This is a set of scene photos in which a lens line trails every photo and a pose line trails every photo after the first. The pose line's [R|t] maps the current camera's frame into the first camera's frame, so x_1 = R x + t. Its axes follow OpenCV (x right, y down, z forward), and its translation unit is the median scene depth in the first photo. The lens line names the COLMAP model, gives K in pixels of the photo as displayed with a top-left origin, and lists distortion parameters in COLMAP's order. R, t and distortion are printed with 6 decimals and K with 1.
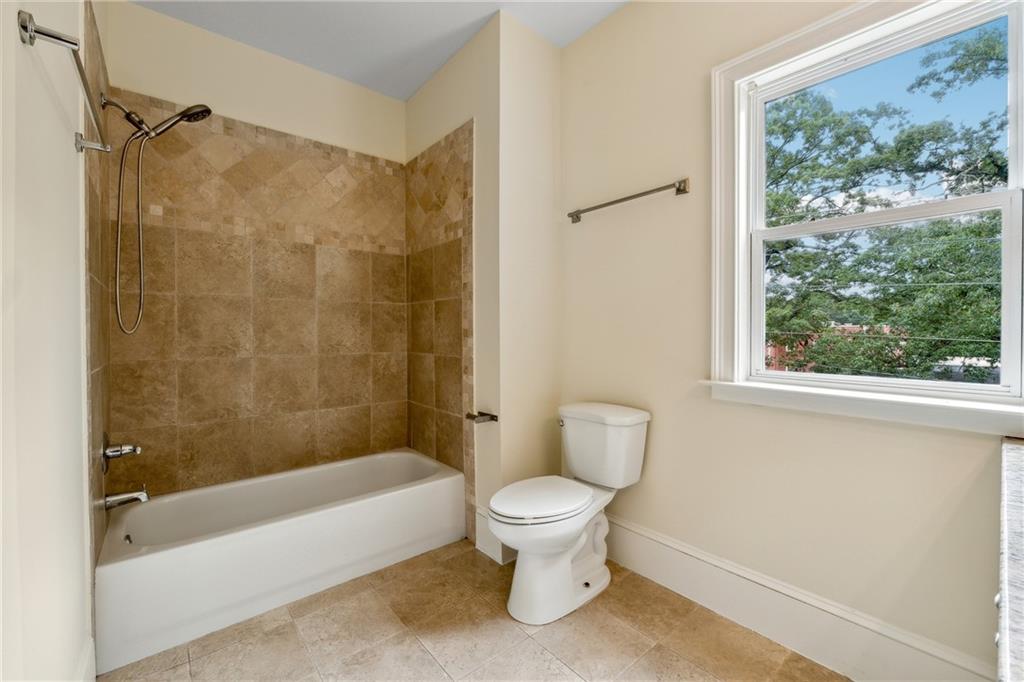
lens RADIAL K [[426.3, 0, 509.6], [0, 426.3, 333.7], [0, 0, 1]] dist [-0.010679, 0.000149]
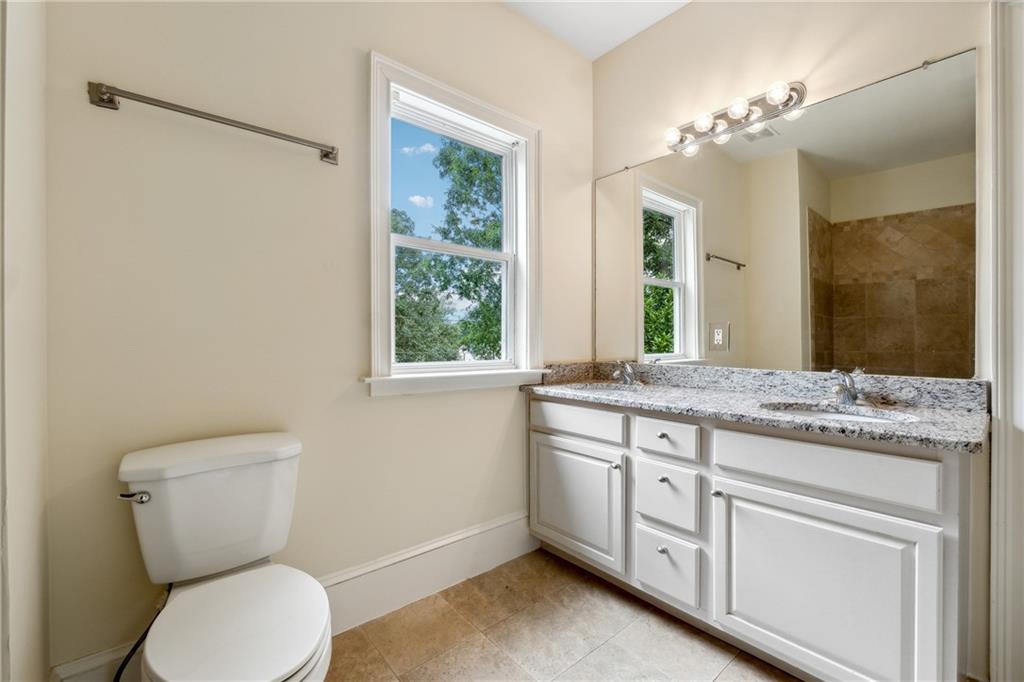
lens RADIAL K [[428.6, 0, 515.1], [0, 428.6, 343.4], [0, 0, 1]] dist [-0.004586, -0.000065]
pose [[-0.004760, -0.003729, 0.999982, -0.494813], [0.007042, 0.999968, 0.003762, 0.033432], [-0.999964, 0.007060, -0.004733, 0.701787]]
